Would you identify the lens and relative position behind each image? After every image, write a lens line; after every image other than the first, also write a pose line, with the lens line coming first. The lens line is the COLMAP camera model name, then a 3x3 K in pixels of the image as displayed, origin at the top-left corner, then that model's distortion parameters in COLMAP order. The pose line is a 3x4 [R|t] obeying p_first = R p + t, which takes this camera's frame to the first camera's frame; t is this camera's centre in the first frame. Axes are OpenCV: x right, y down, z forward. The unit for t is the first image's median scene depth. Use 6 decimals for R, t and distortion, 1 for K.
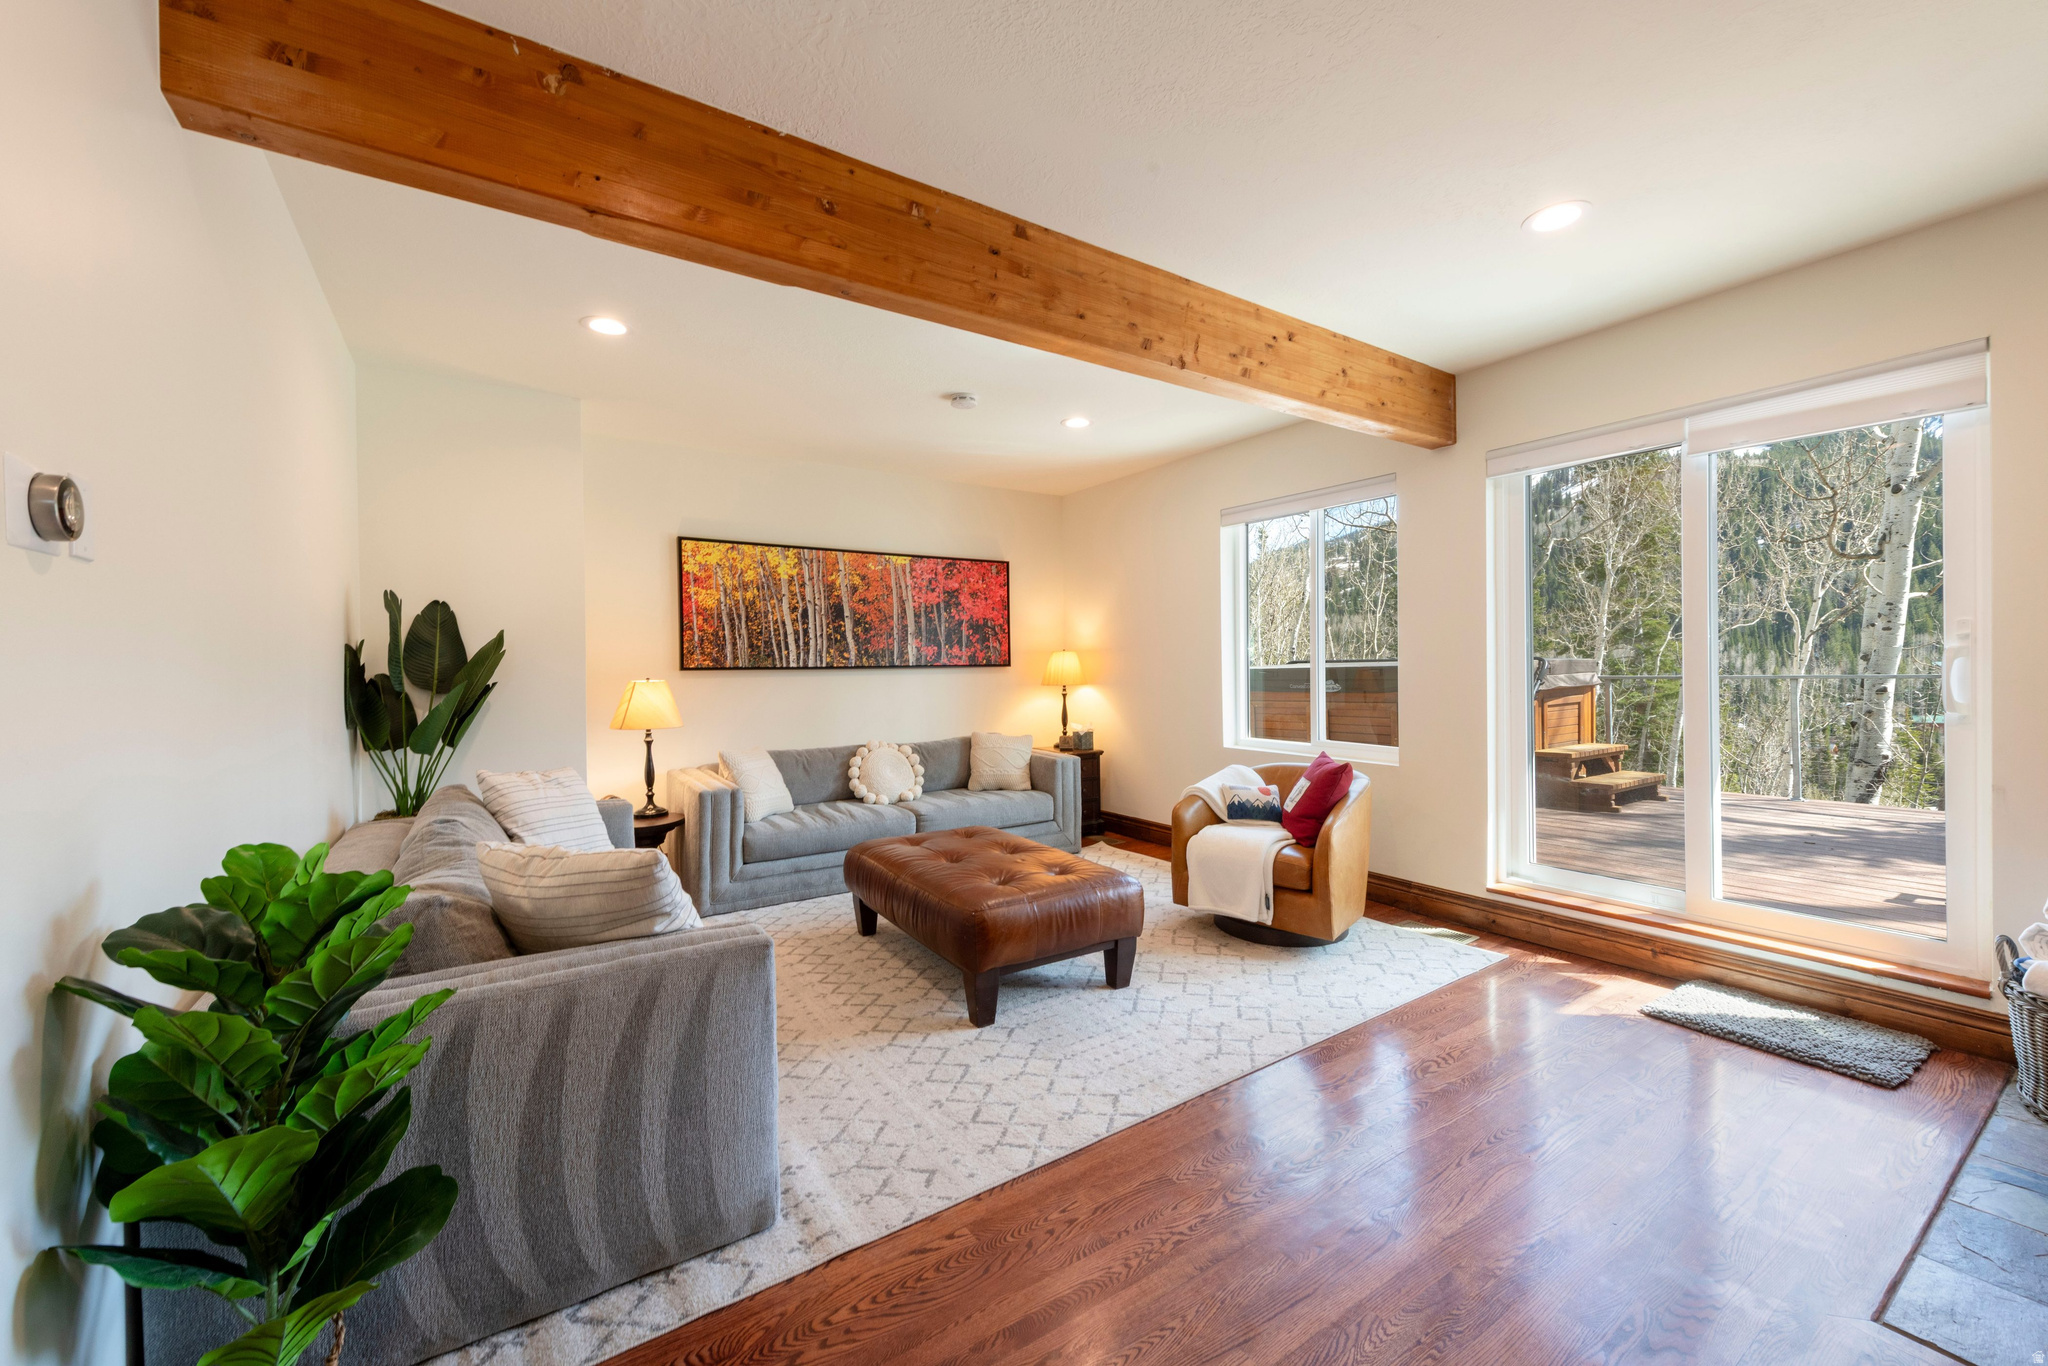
lens RADIAL K [[803.4, 0, 1026.1], [0, 803.4, 672.7], [0, 0, 1]] dist [0.013071, -0.003213]
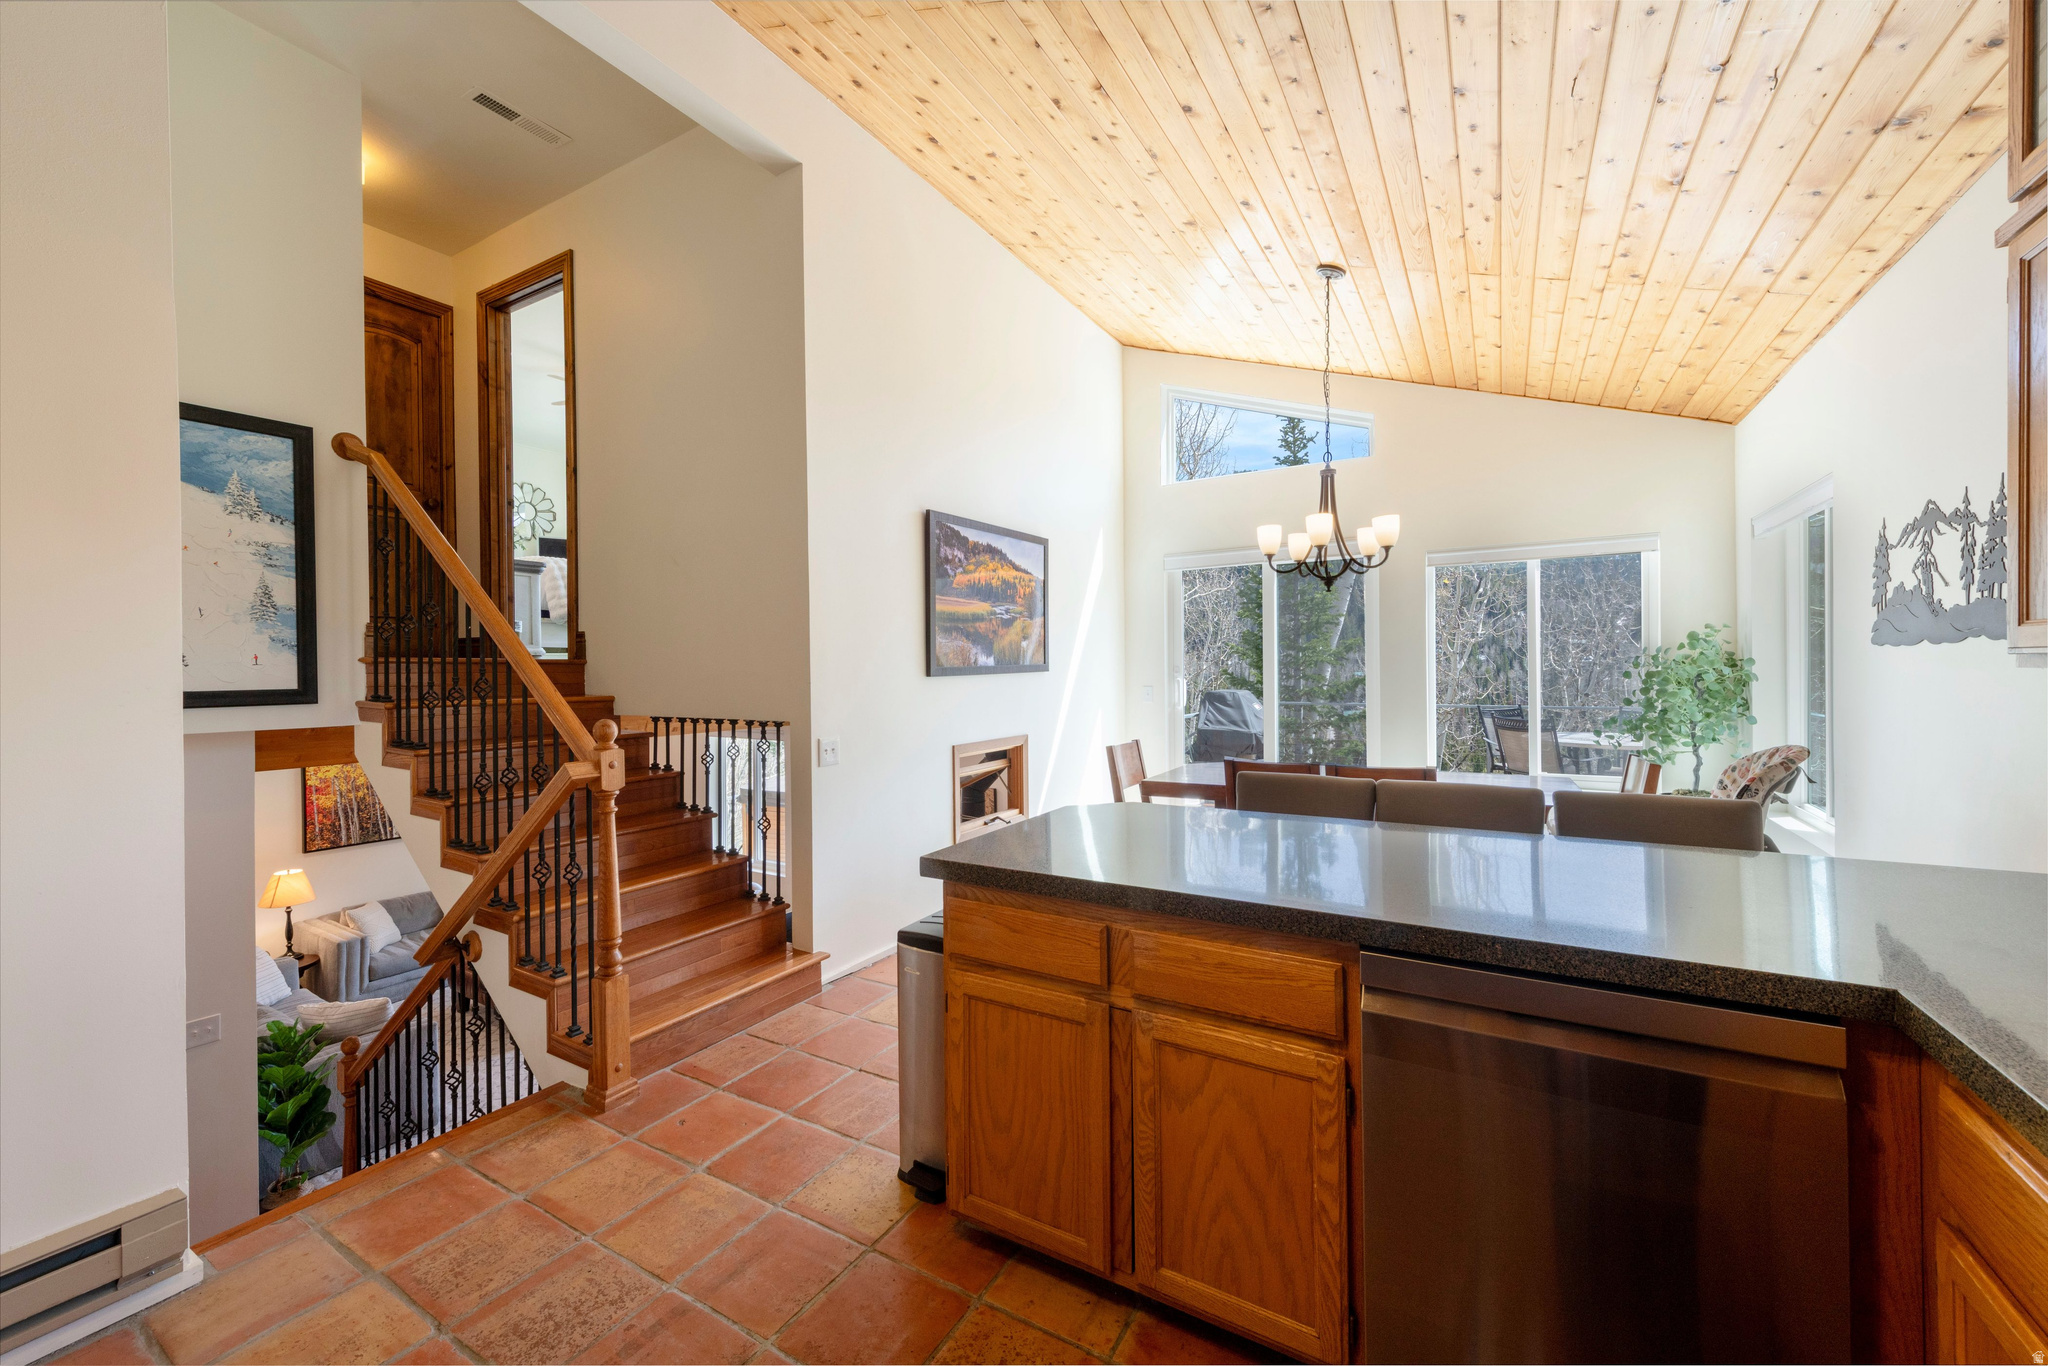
lens RADIAL K [[803.4, 0, 1026.9], [0, 803.4, 673.8], [0, 0, 1]] dist [0.013071, -0.003213]
pose [[0.900153, 0.003312, 0.435561, 0.105012], [-0.000887, 0.999983, -0.005770, -0.300208], [-0.435572, 0.004807, 0.900141, -0.842897]]
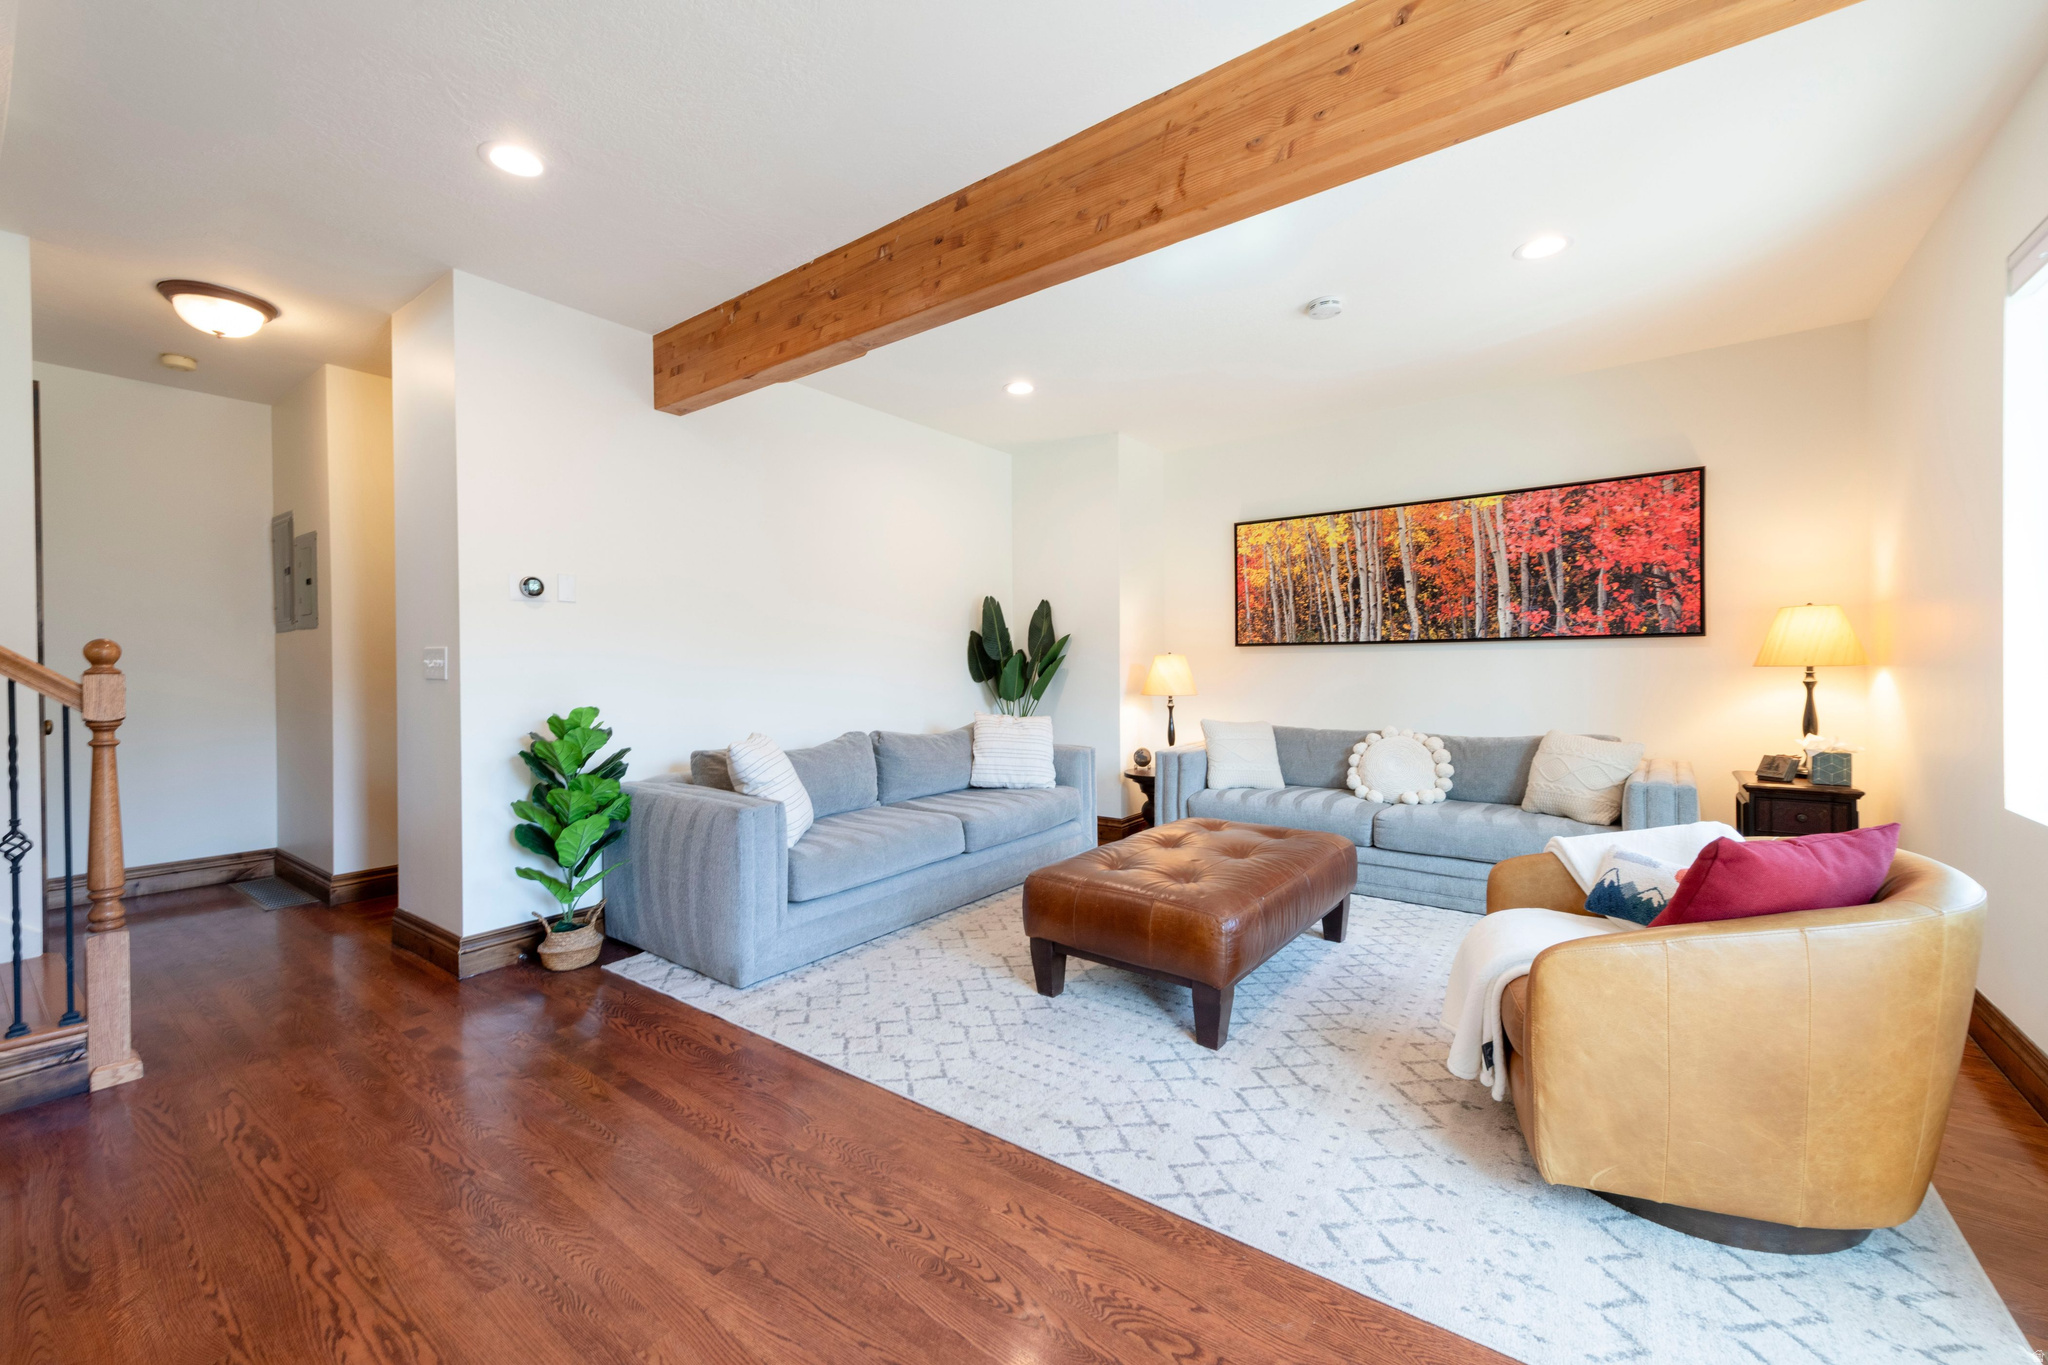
lens RADIAL K [[803.4, 0, 1030.1], [0, 803.4, 673.6], [0, 0, 1]] dist [0.013071, -0.003213]
pose [[0.334908, 0.020127, -0.942036, 0.466460], [-0.001777, 0.999784, 0.020729, 0.011165], [0.942249, -0.005269, 0.334871, 0.348888]]
